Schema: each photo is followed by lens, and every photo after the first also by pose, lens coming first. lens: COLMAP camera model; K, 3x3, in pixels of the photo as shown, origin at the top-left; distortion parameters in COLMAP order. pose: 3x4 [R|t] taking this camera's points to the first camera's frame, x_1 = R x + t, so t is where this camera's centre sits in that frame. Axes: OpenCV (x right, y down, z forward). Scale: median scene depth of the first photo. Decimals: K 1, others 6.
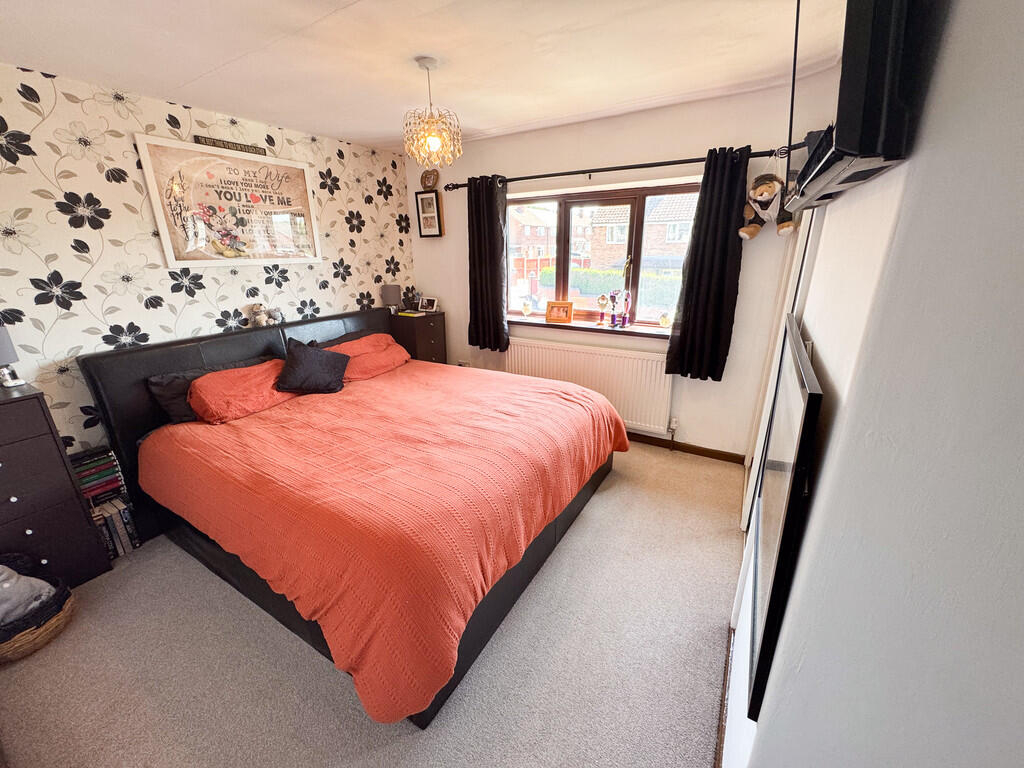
lens RADIAL K [[409.6, 0, 512.0], [0, 409.6, 384.0], [0, 0, 1]] dist [-0.022532, -0.000014]
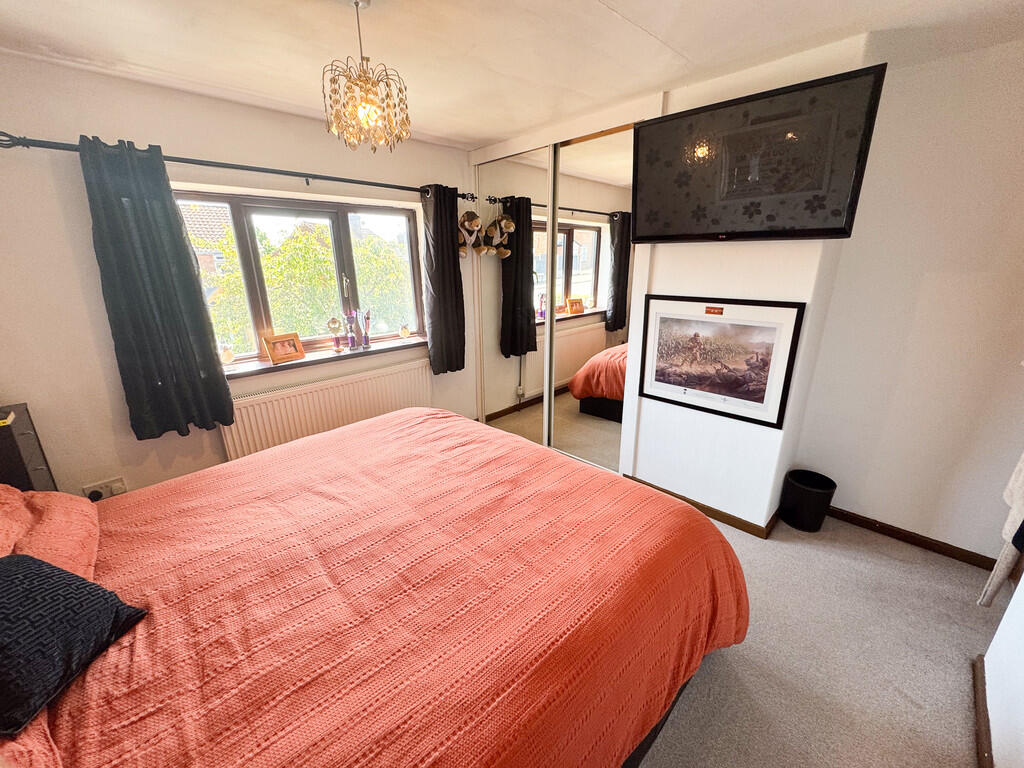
lens RADIAL K [[407.8, 0, 512.0], [0, 407.8, 384.0], [0, 0, 1]] dist [0.000204, -0.000102]
pose [[0.243185, -0.276300, 0.929795, -0.703488], [0.307438, 0.931105, 0.196279, -0.176753], [-0.919969, 0.238123, 0.311376, 0.509702]]
